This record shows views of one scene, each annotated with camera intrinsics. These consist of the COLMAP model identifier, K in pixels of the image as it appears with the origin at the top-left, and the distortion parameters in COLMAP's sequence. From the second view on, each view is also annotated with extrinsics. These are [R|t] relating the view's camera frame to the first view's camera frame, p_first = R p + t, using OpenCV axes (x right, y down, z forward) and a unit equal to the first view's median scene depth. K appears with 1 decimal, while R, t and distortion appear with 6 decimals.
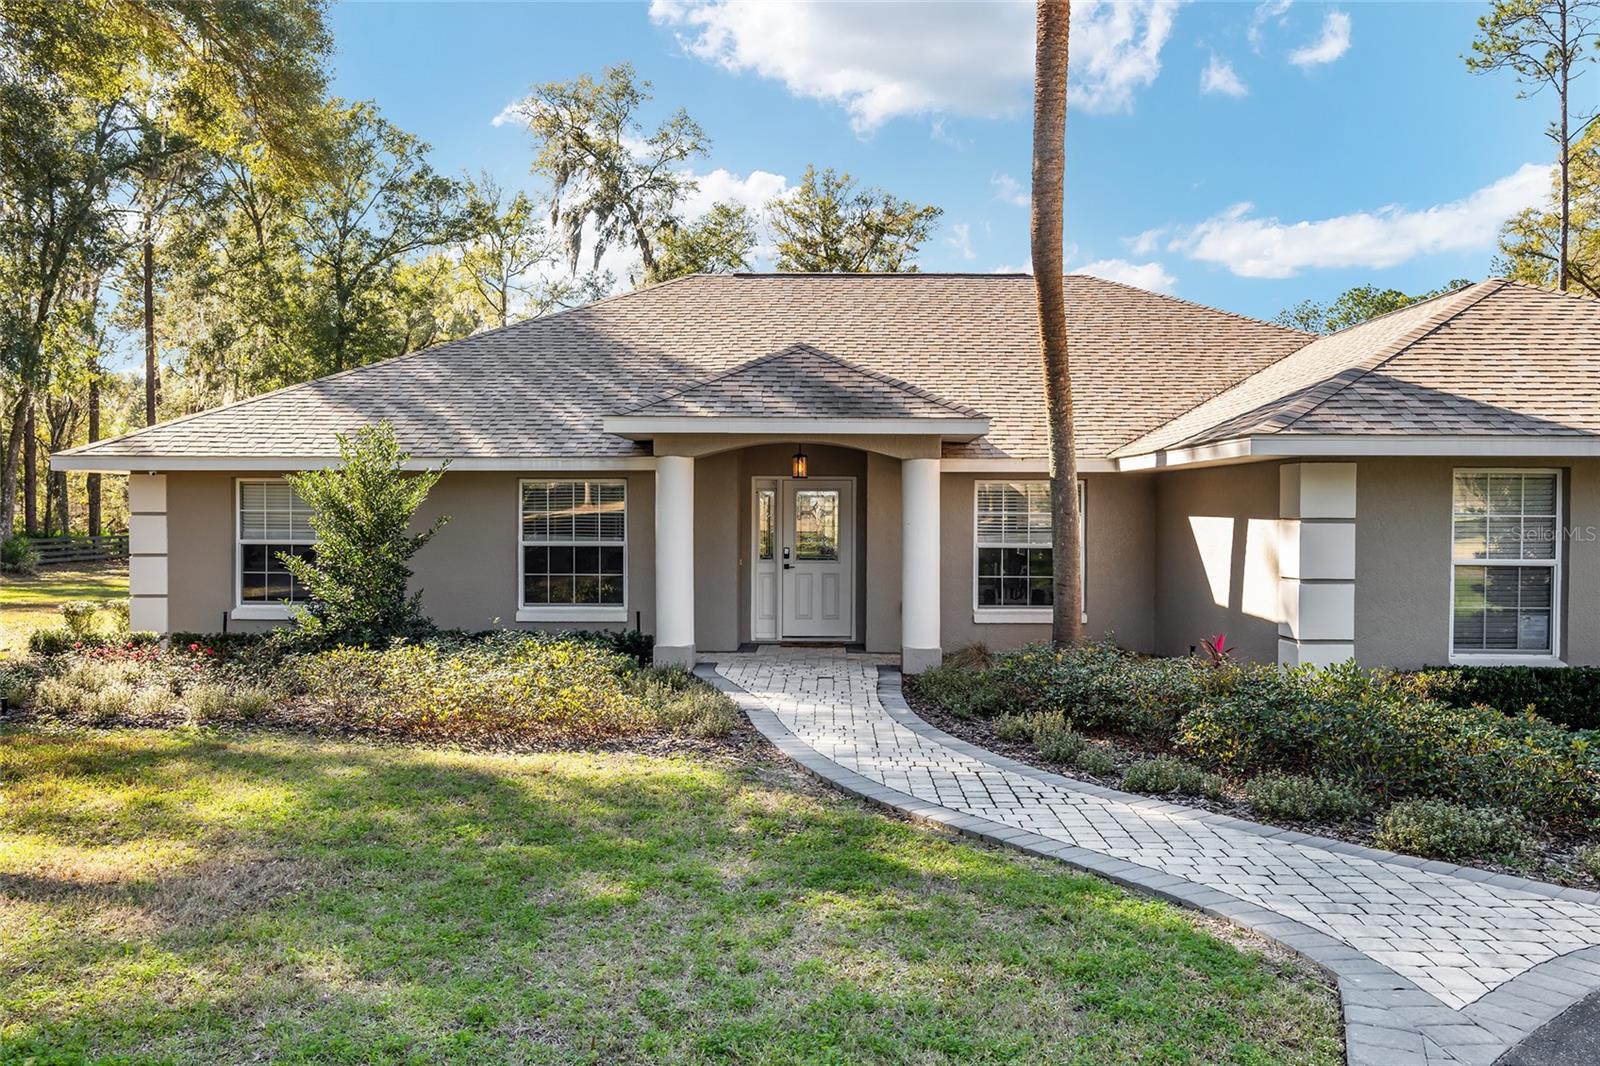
lens RADIAL K [[1308.2, 0, 800.0], [0, 1308.2, 533.0], [0, 0, 1]] dist [0.081156, -0.153631]
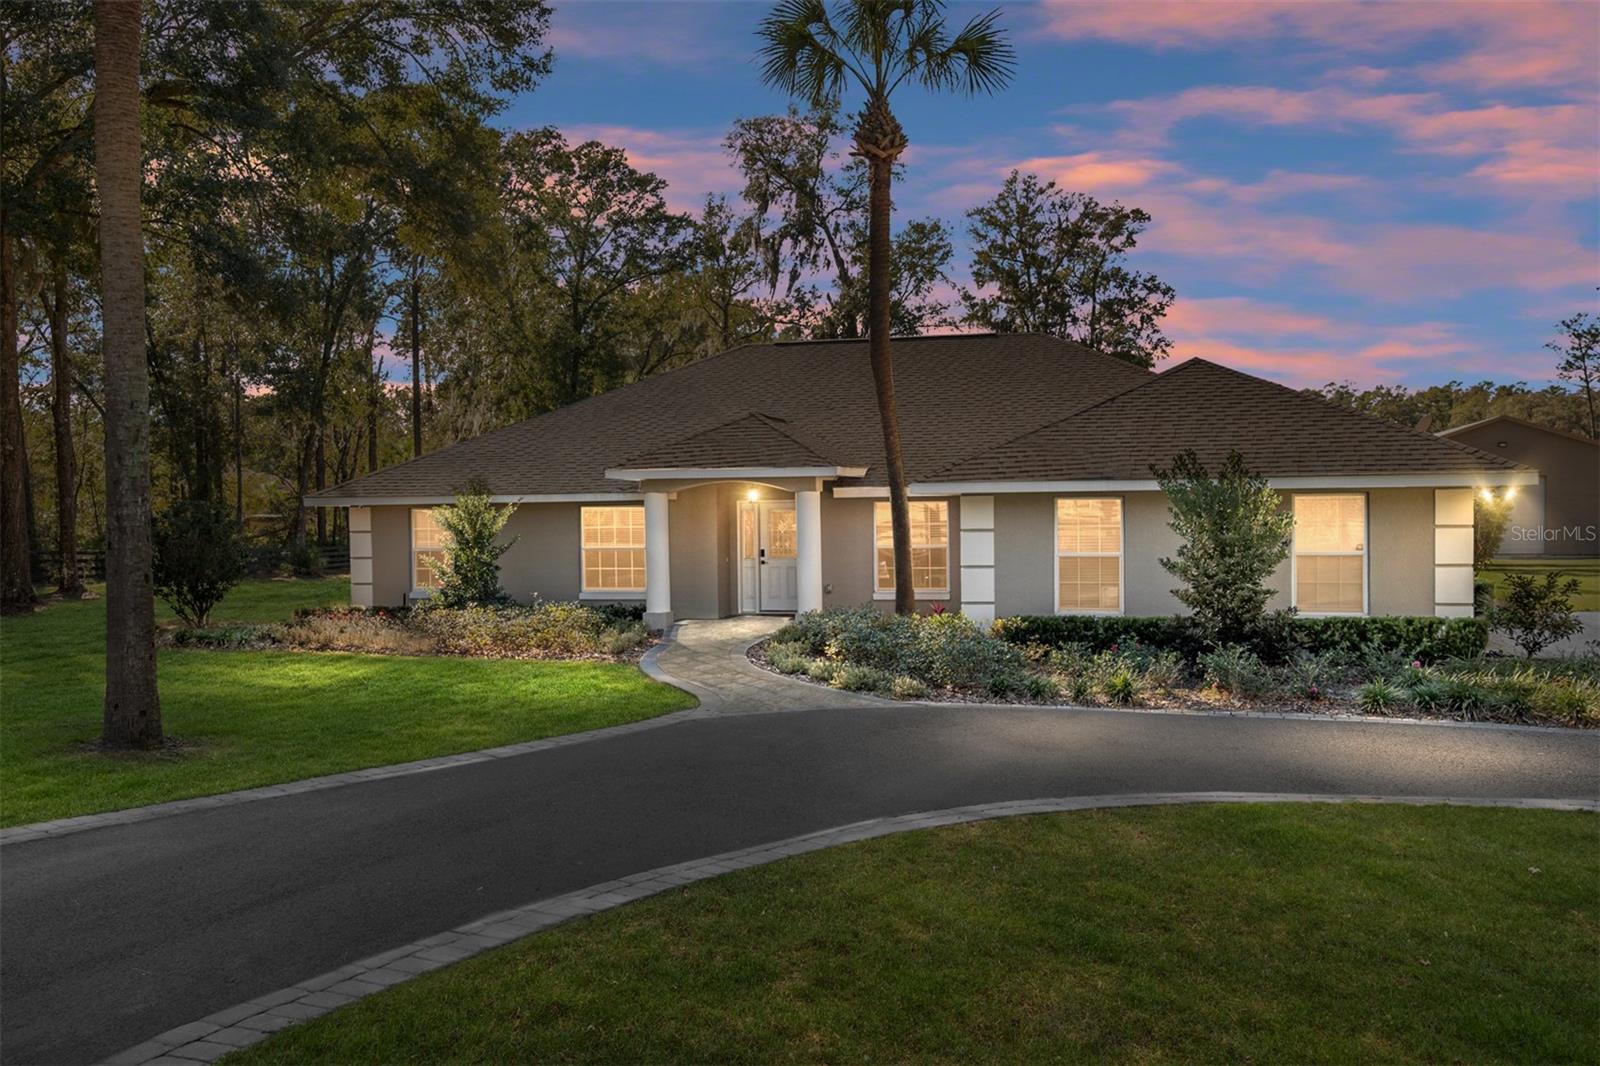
lens RADIAL K [[1428.7, 0, 795.6], [0, 1428.7, 502.6], [0, 0, 1]] dist [0.003040, 0.002474]
pose [[0.976682, -0.017037, -0.214013, 0.122280], [0.012652, 0.999681, -0.021844, -0.001906], [0.214317, 0.018627, 0.976587, -0.180539]]
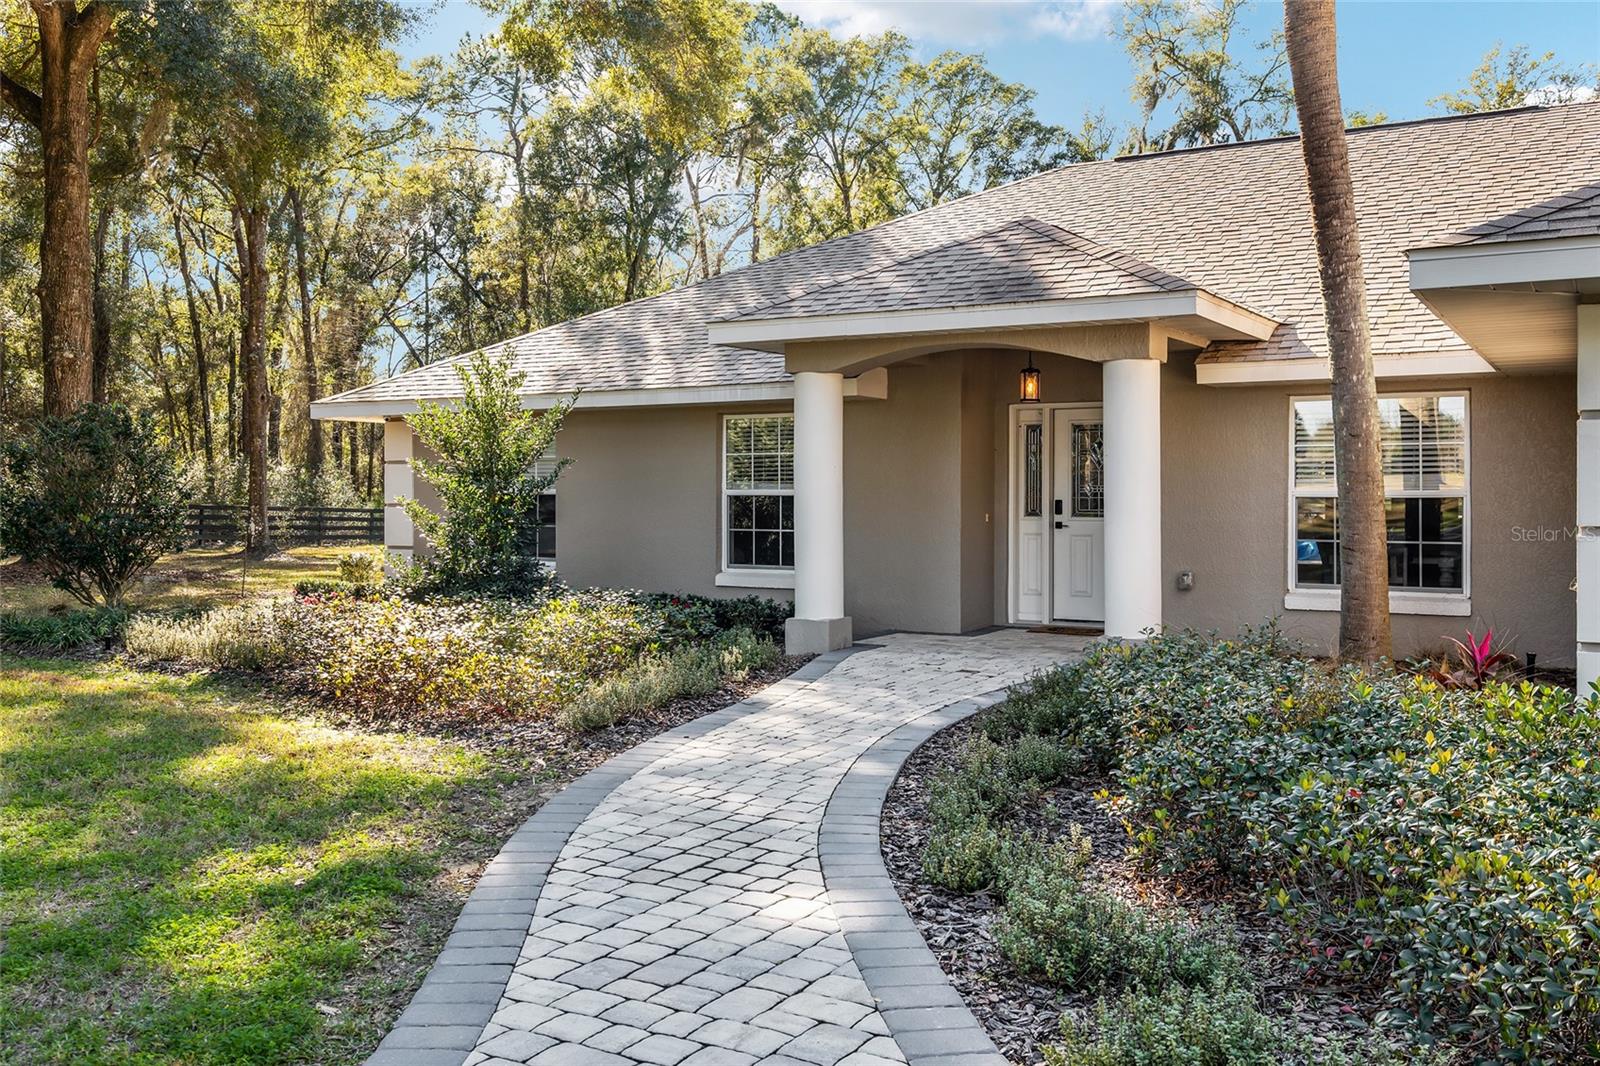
lens RADIAL K [[1428.7, 0, 795.6], [0, 1428.7, 502.6], [0, 0, 1]] dist [0.003040, 0.002474]
pose [[0.880780, 0.002312, -0.473521, 0.081318], [-0.006541, 0.999952, -0.007283, 0.006600], [0.473481, 0.009512, 0.880752, 0.071984]]
